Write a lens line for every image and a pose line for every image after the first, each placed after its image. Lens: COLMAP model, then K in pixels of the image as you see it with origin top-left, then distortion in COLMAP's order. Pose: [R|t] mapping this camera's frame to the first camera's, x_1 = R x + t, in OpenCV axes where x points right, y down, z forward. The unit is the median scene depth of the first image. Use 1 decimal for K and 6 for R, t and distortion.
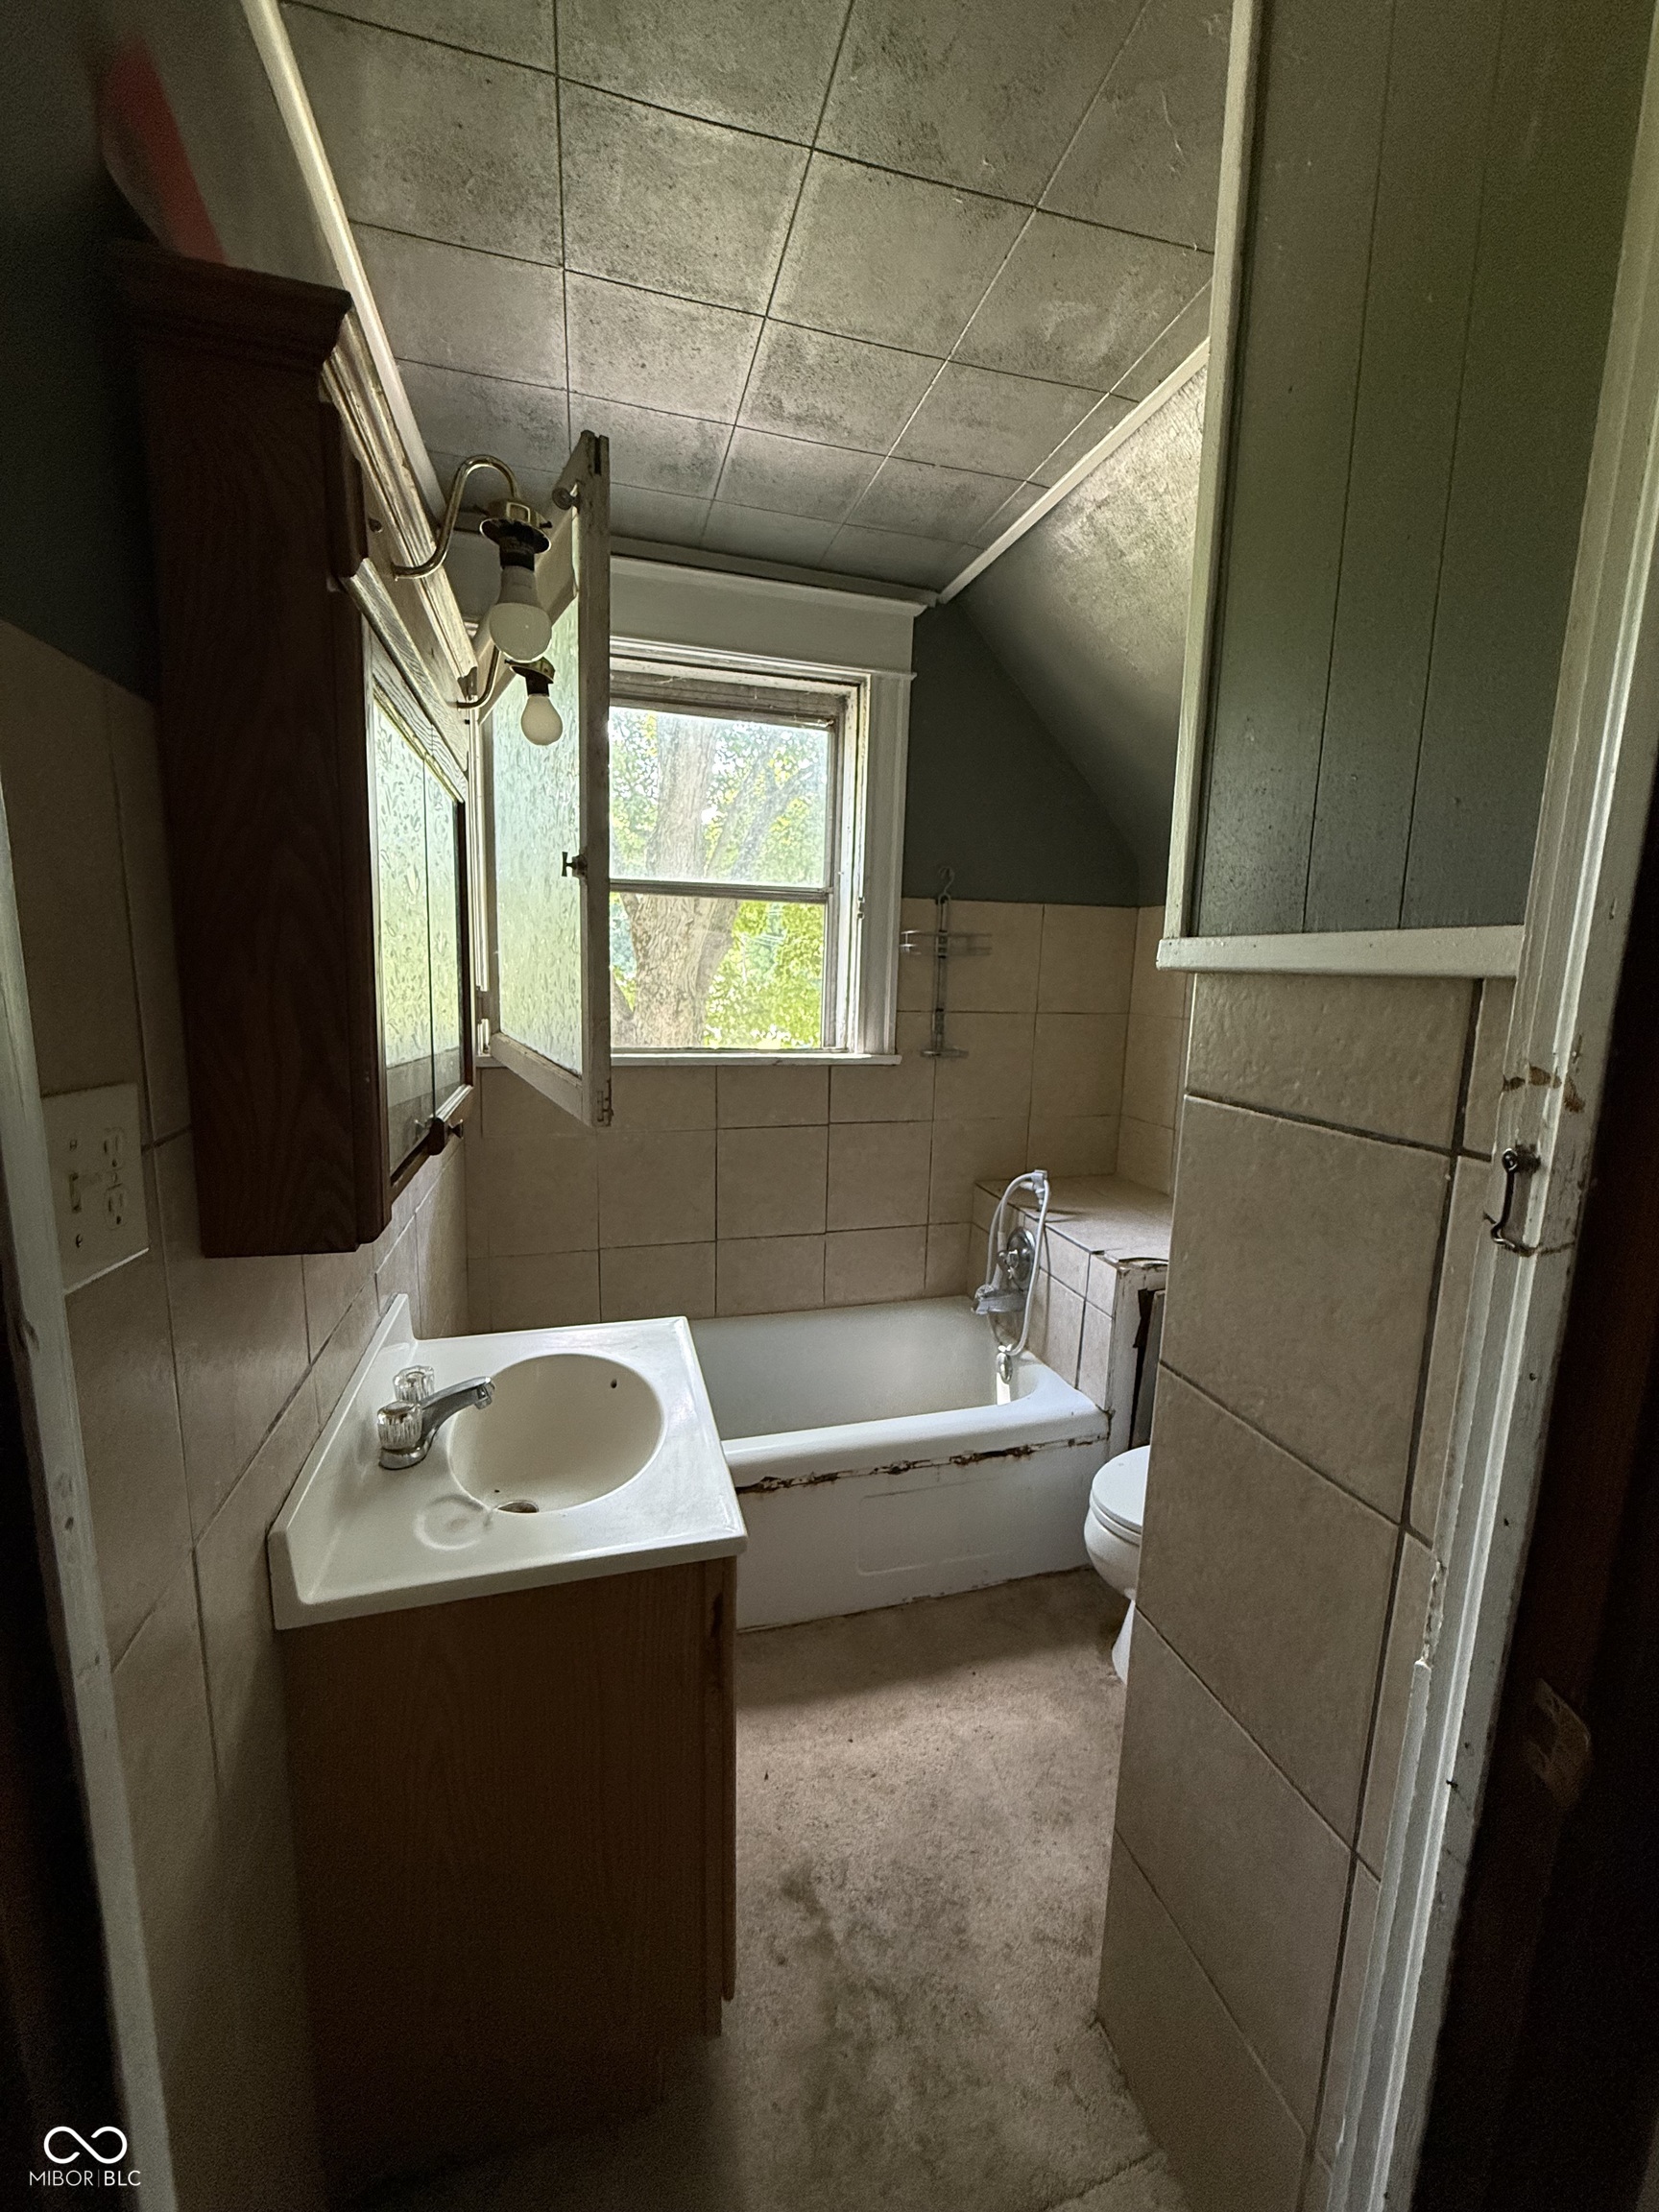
lens RADIAL K [[881.7, 0, 829.4], [0, 881.7, 1106.2], [0, 0, 1]] dist [0.001184, 0.000018]
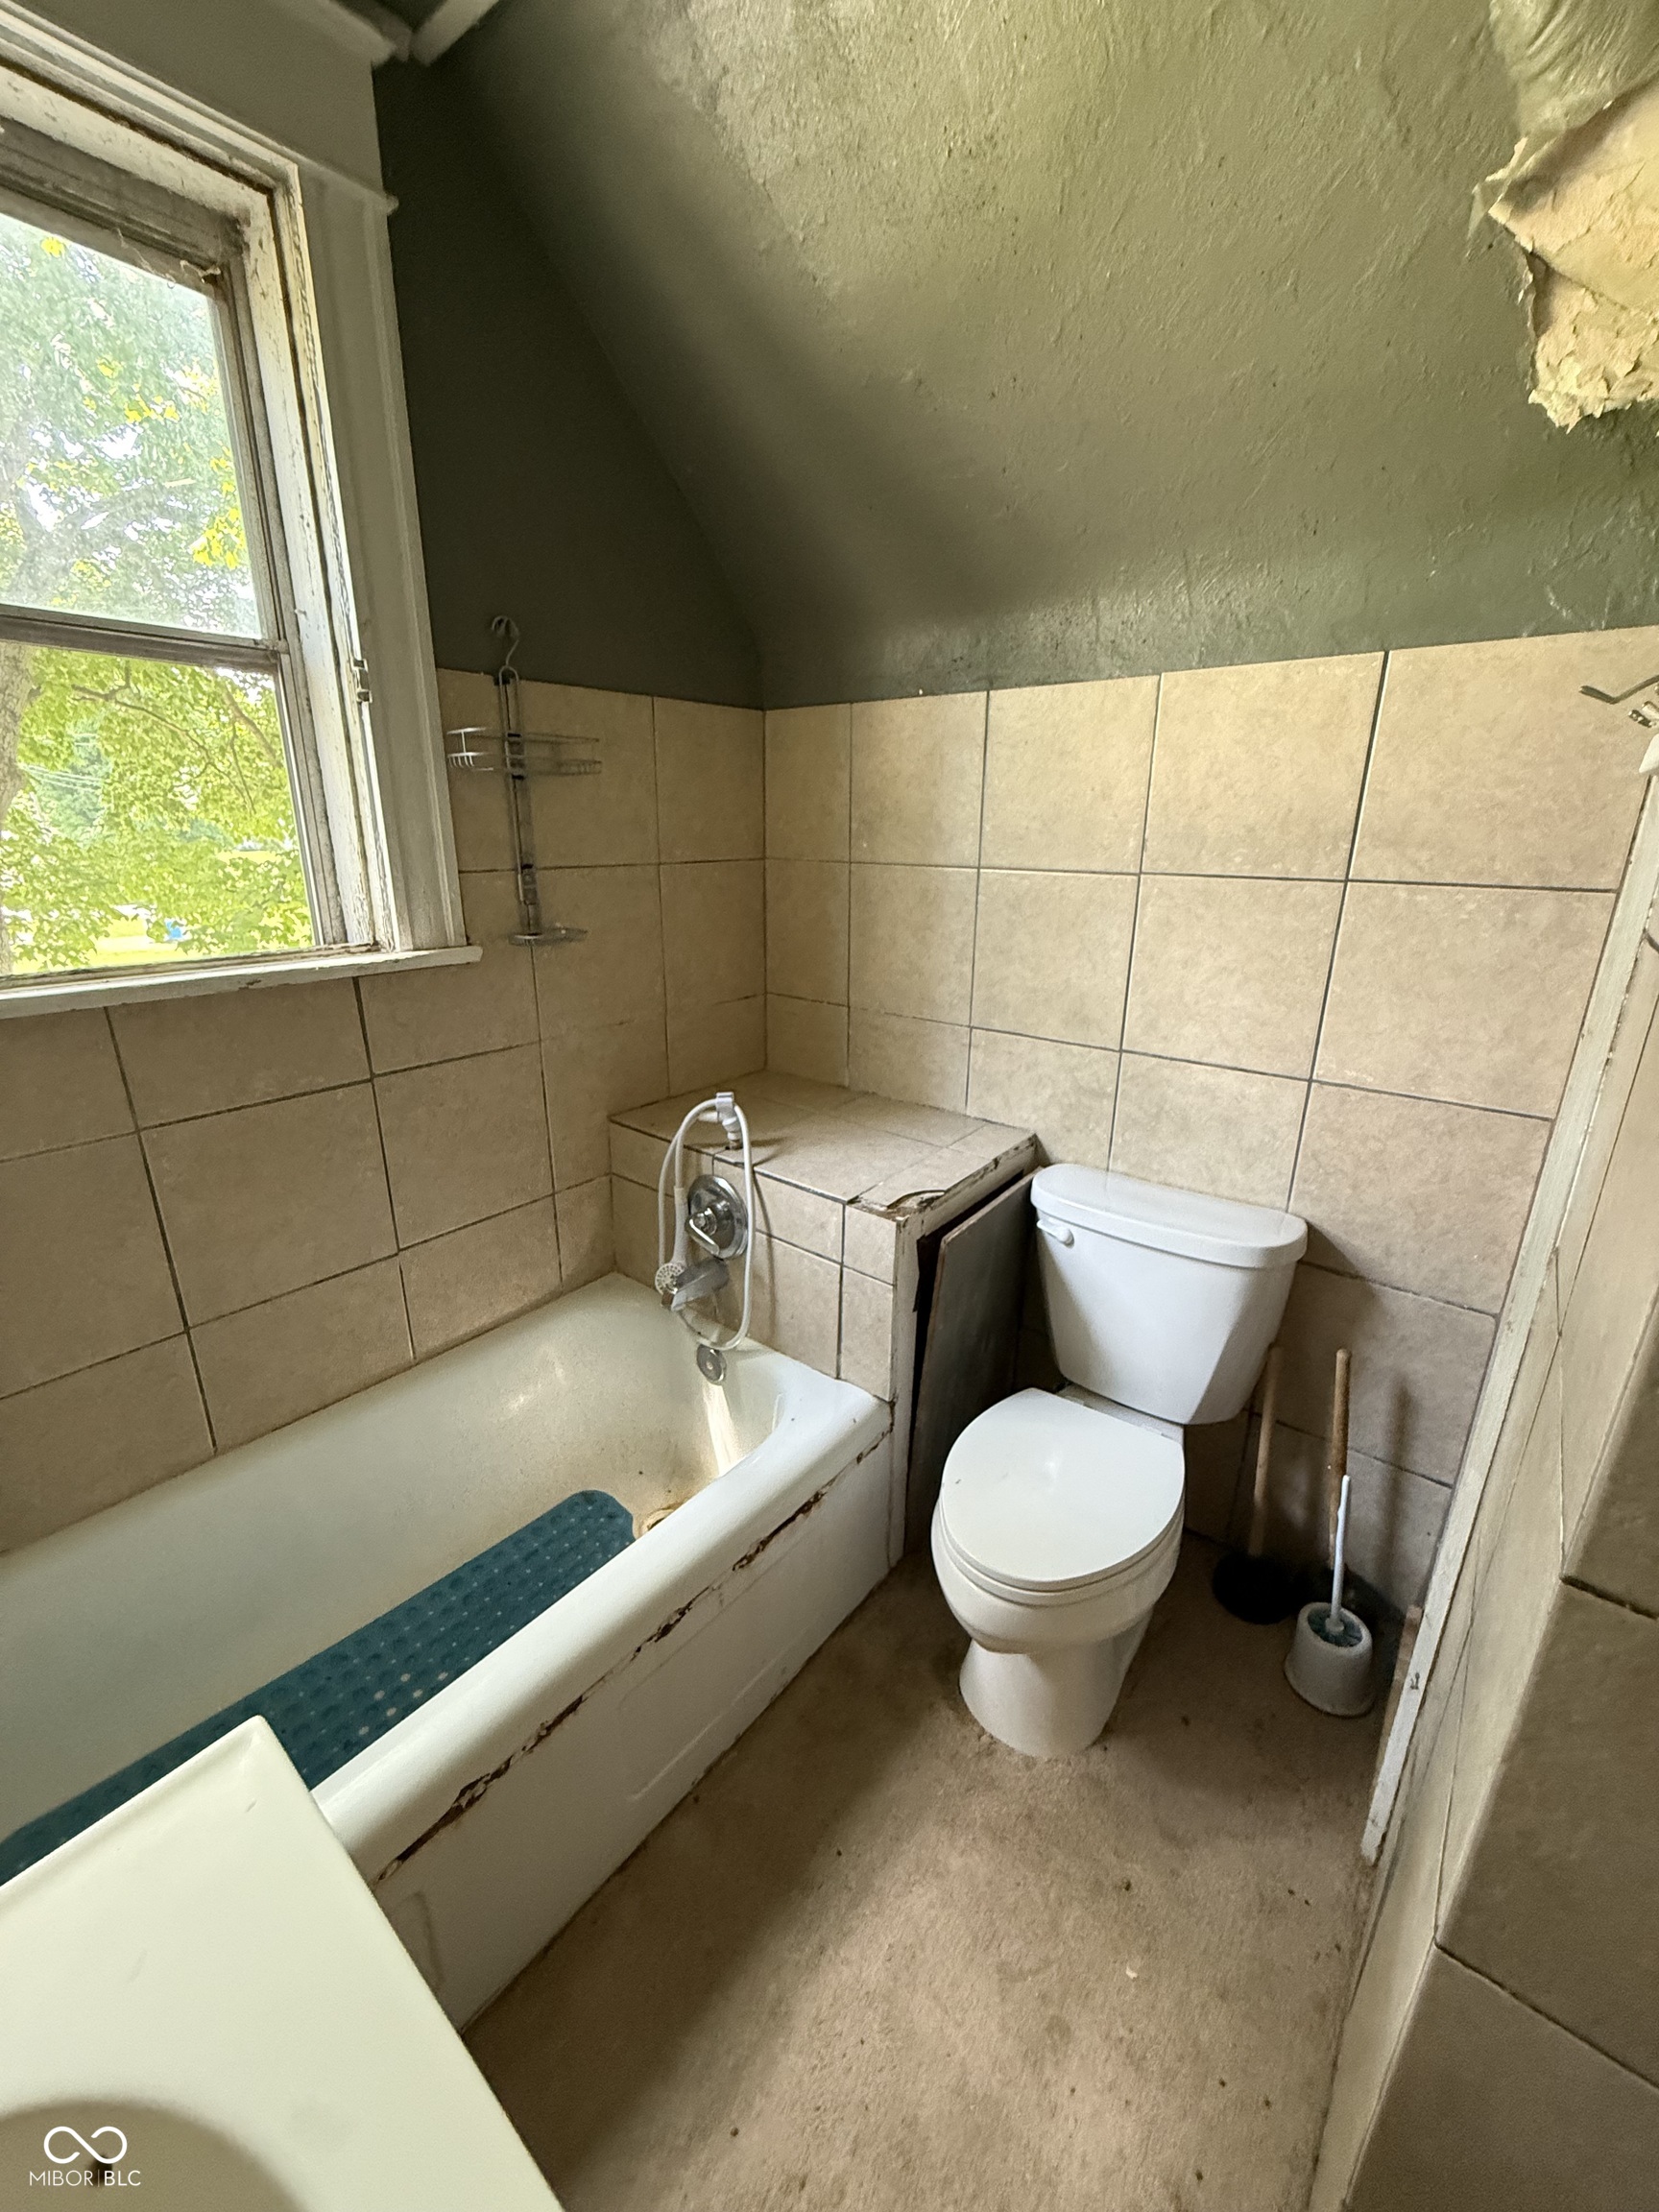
lens RADIAL K [[881.7, 0, 824.2], [0, 881.7, 1102.7], [0, 0, 1]] dist [0.001184, 0.000018]
pose [[0.820628, -0.194865, 0.537213, -0.075627], [0.106092, 0.975674, 0.191847, -0.046178], [-0.561529, -0.100441, 0.821339, 0.373966]]
